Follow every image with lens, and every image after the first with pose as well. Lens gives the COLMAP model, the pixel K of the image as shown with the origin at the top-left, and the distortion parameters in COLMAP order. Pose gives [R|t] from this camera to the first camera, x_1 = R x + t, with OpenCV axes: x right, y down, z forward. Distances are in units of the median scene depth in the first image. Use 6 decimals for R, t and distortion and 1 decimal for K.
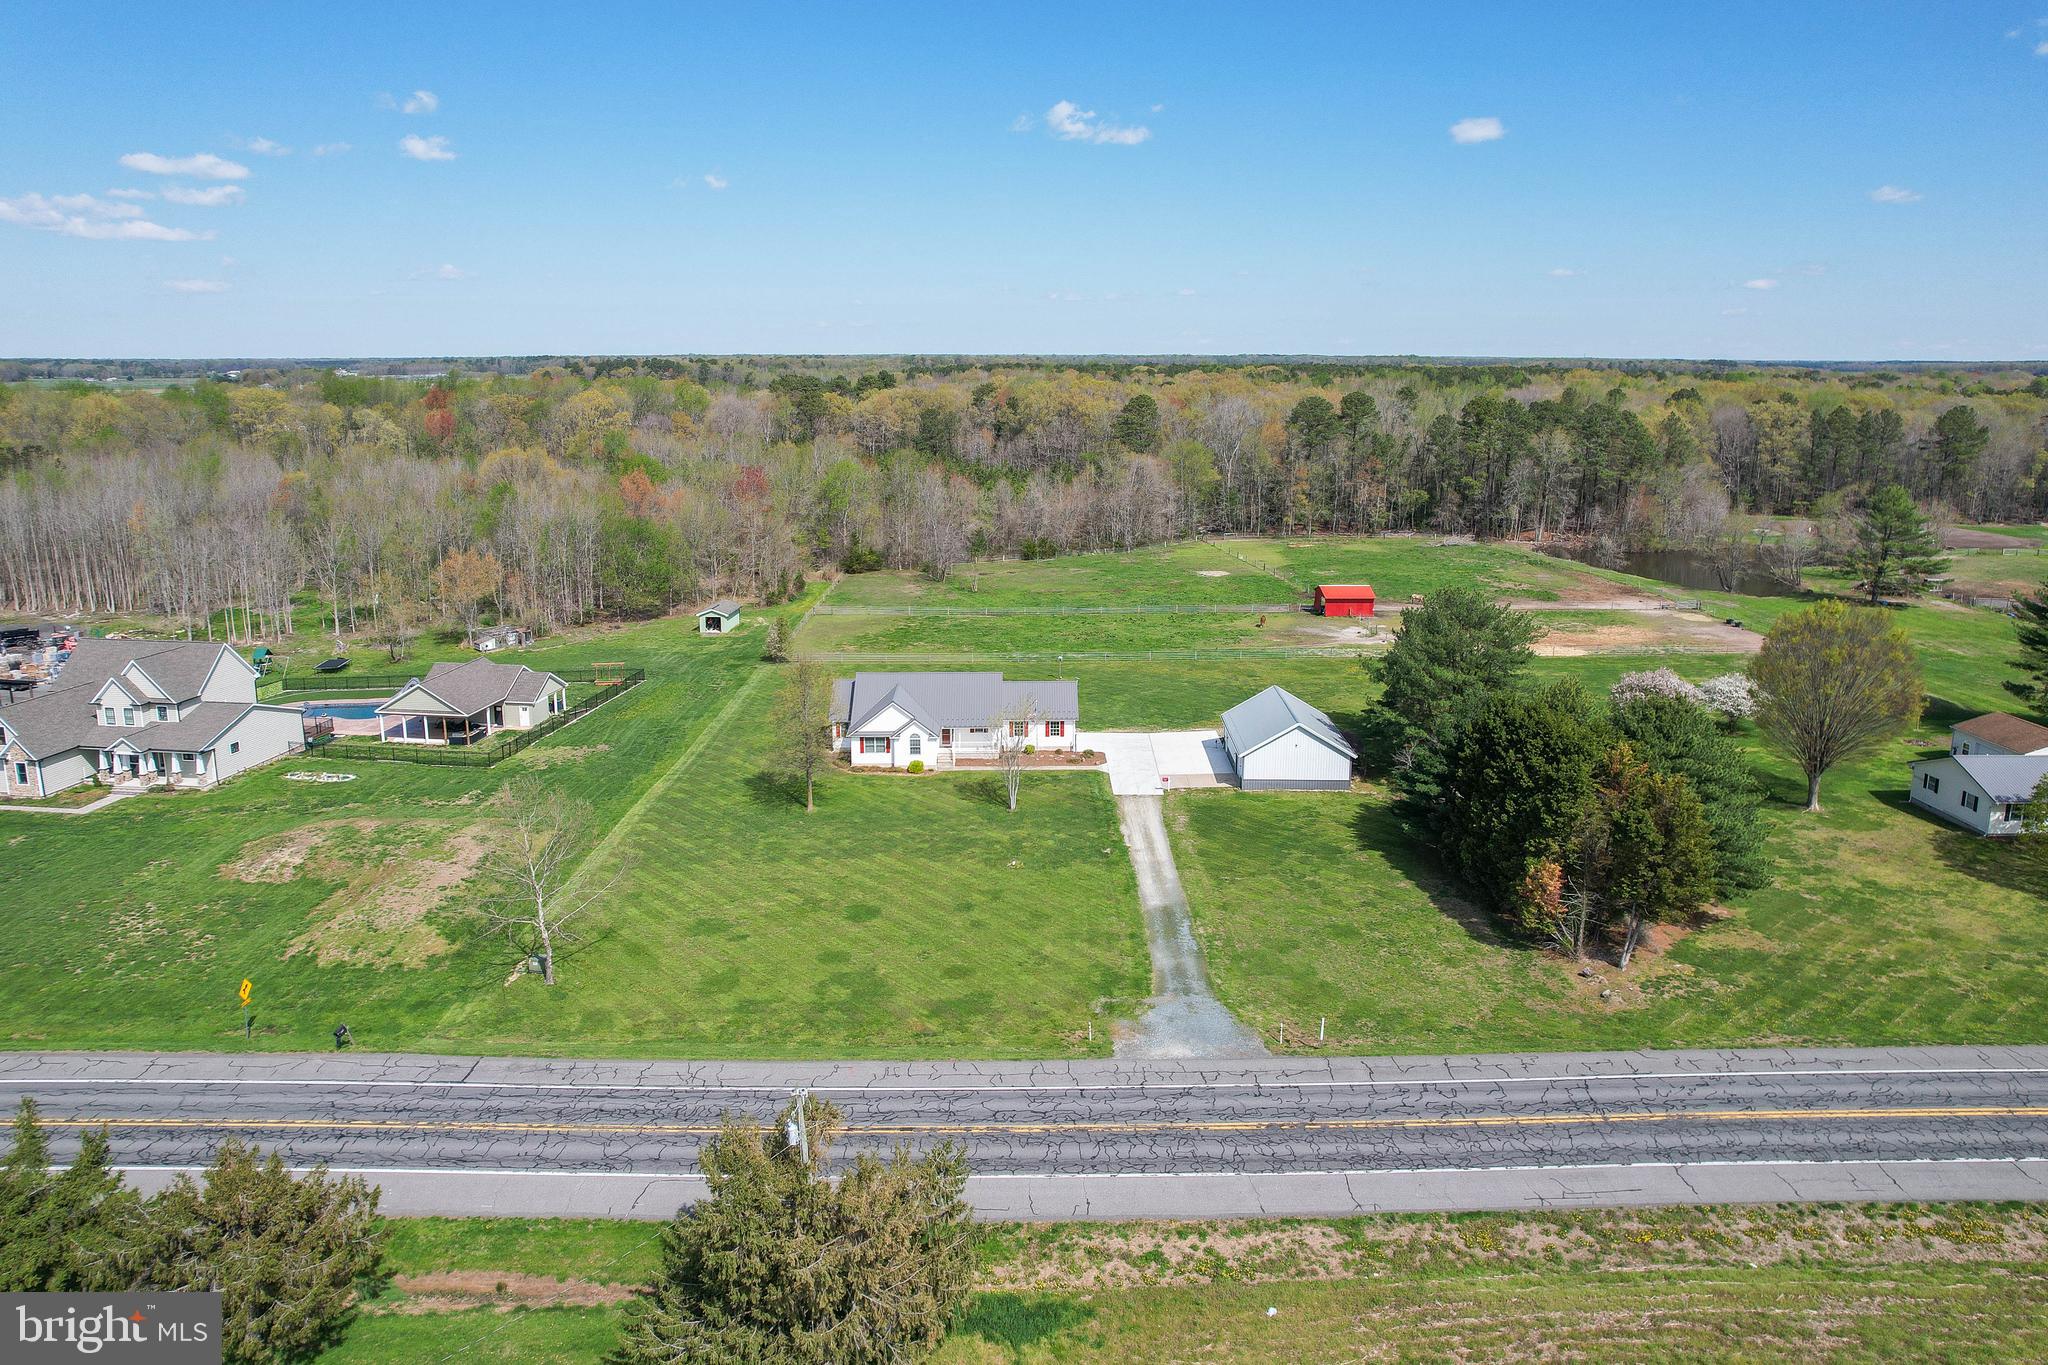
lens RADIAL K [[1329.5, 0, 1049.7], [0, 1329.5, 639.1], [0, 0, 1]] dist [-0.078503, 0.066122]
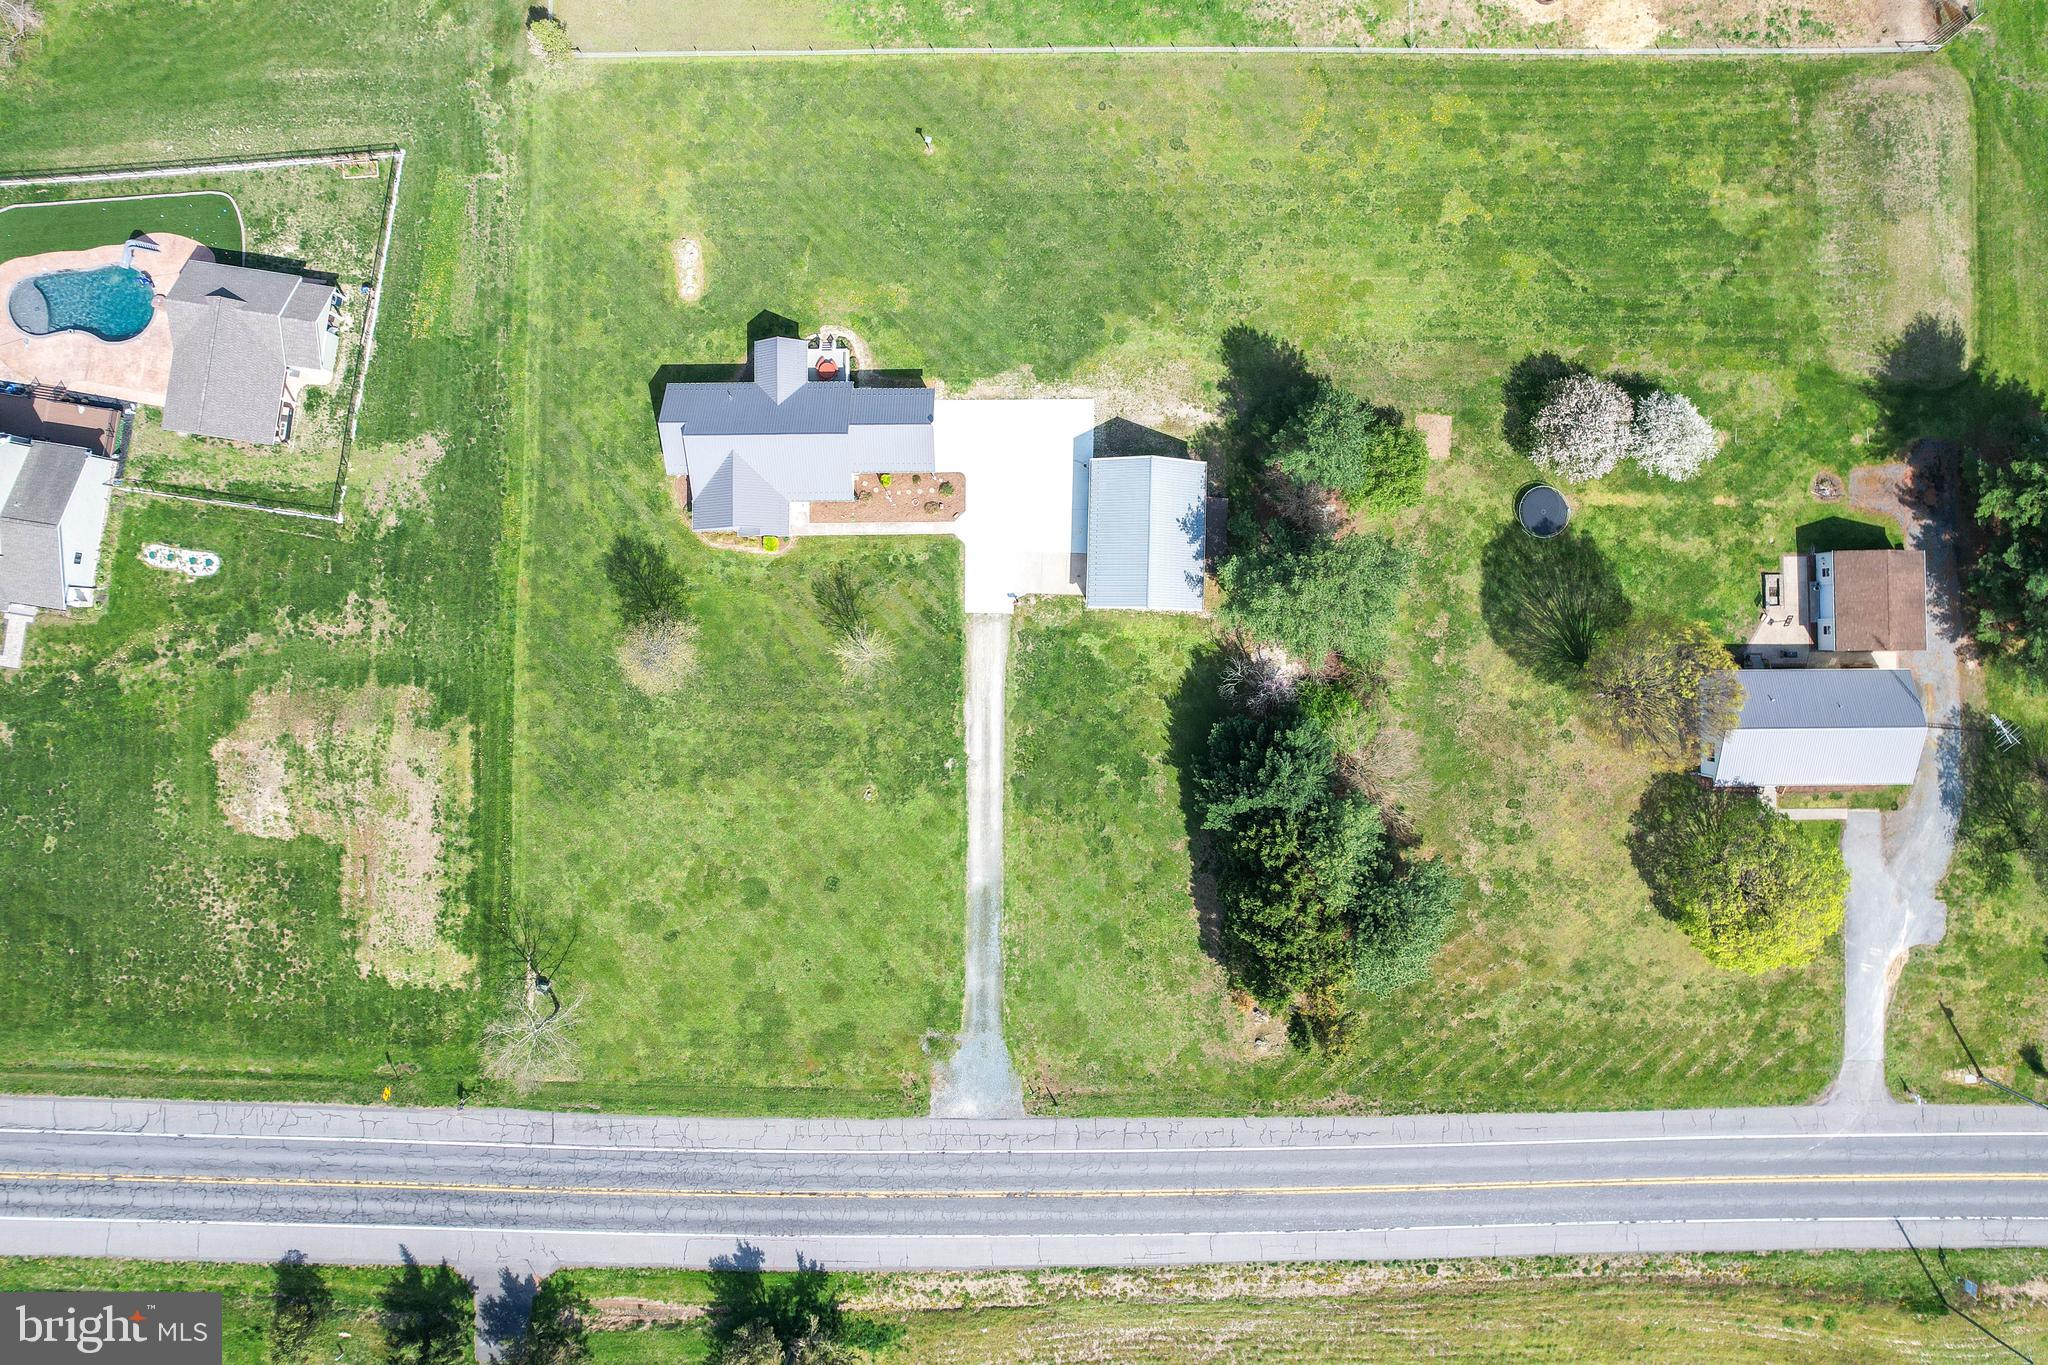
lens RADIAL K [[1329.5, 0, 1032.6], [0, 1329.5, 673.5], [0, 0, 1]] dist [-0.078503, 0.066122]
pose [[0.999579, 0.022816, 0.017908, 0.079523], [-0.022781, 0.235440, 0.971622, -0.844275], [0.017952, -0.971621, 0.235861, 0.672946]]
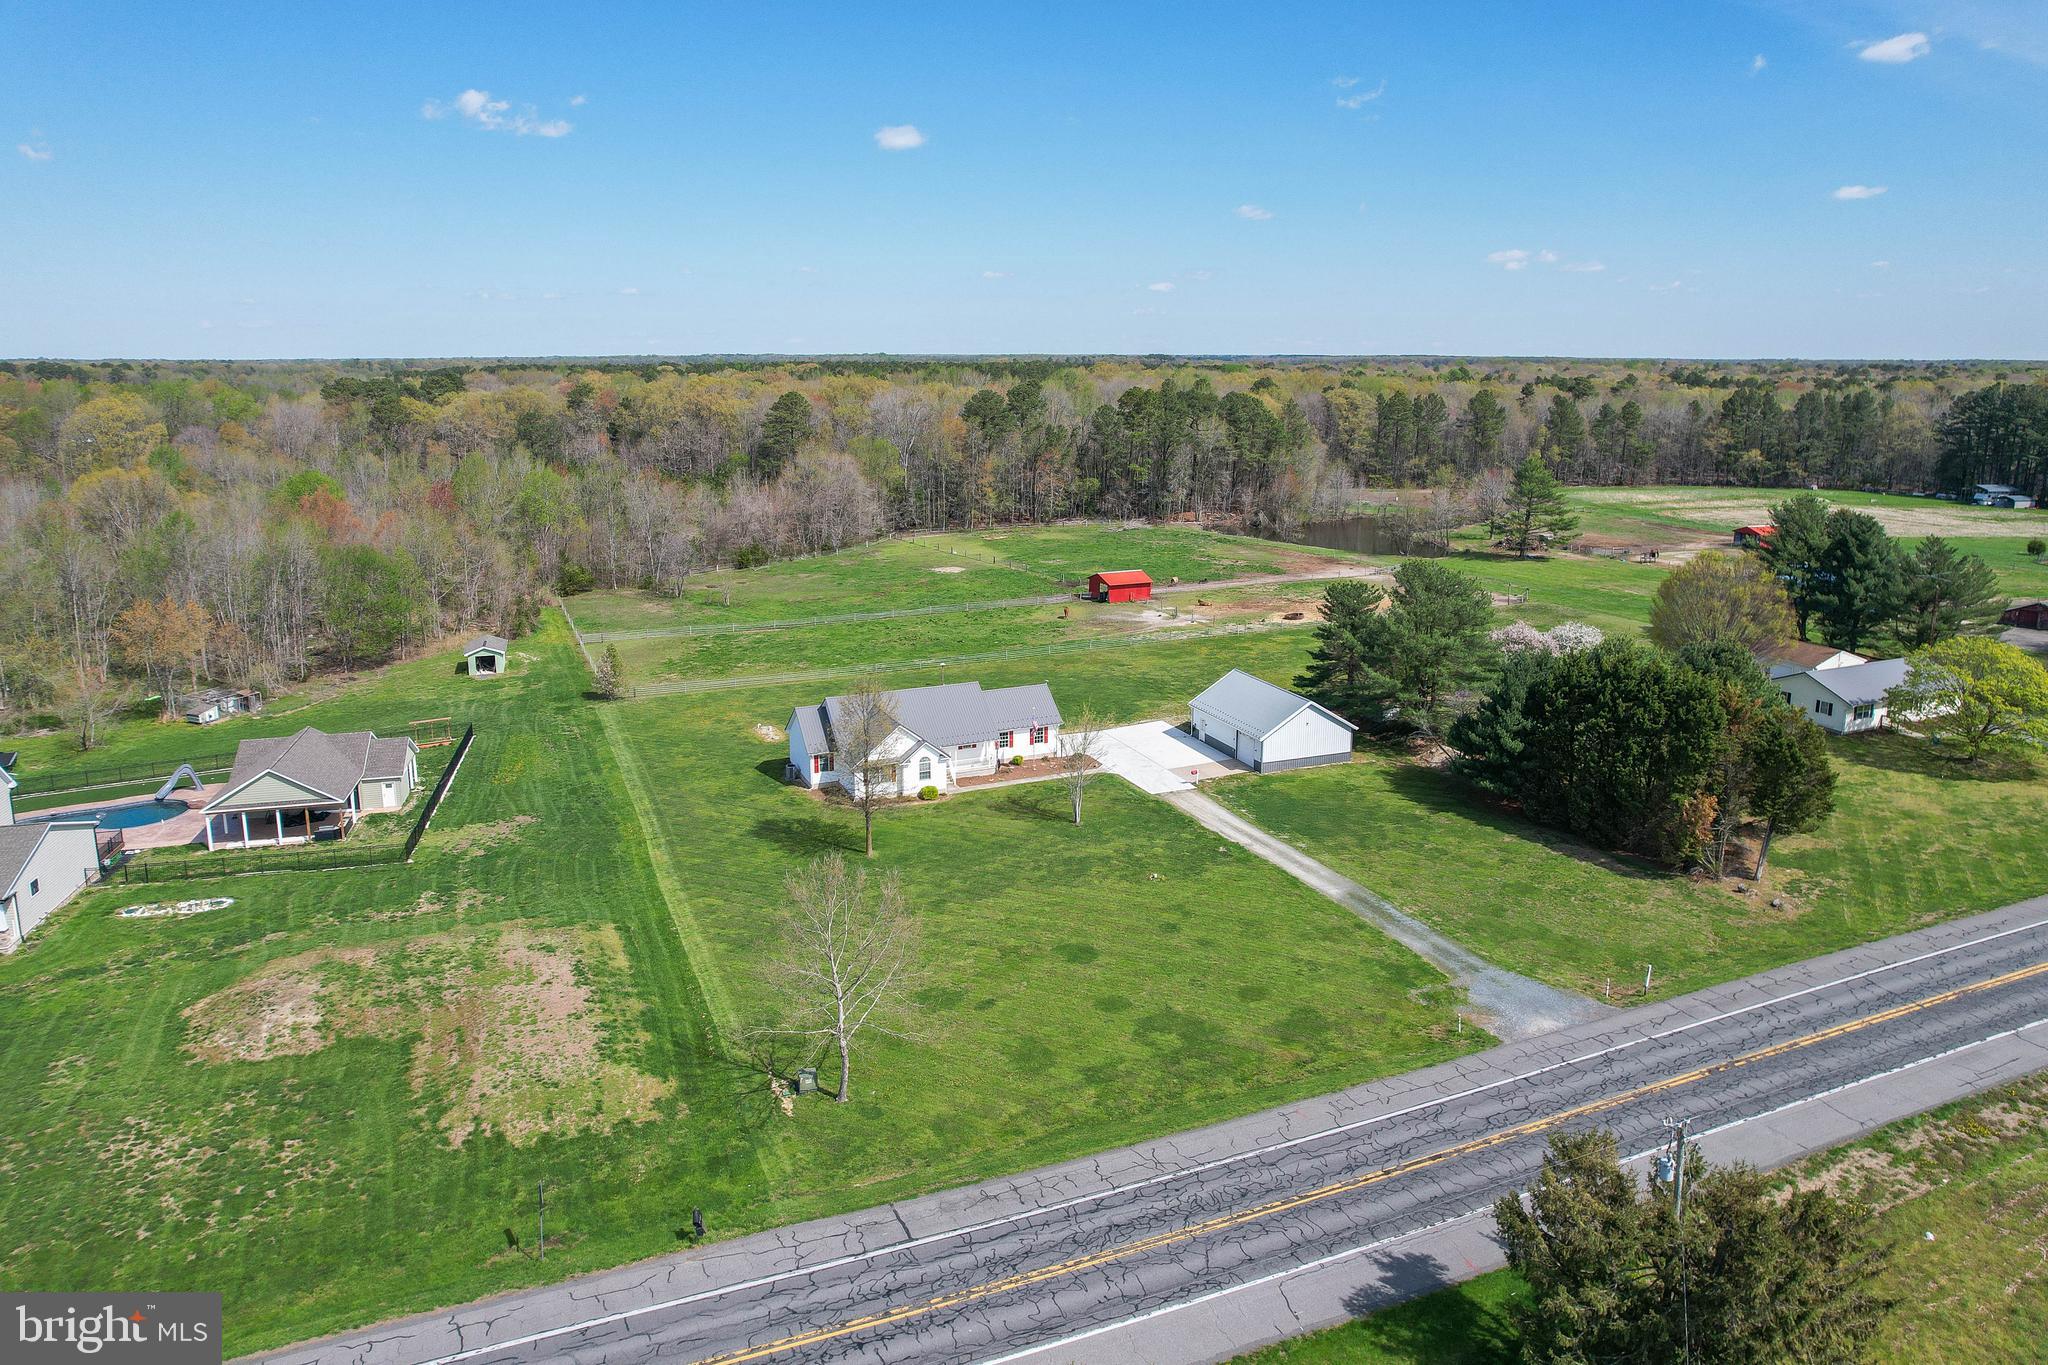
lens RADIAL K [[1329.5, 0, 1048.8], [0, 1329.5, 615.6], [0, 0, 1]] dist [-0.078503, 0.066122]
pose [[0.921990, -0.076458, 0.379591, -0.360691], [0.082770, 0.996569, -0.000309, -0.018239], [-0.378265, 0.031704, 0.925154, 0.120682]]
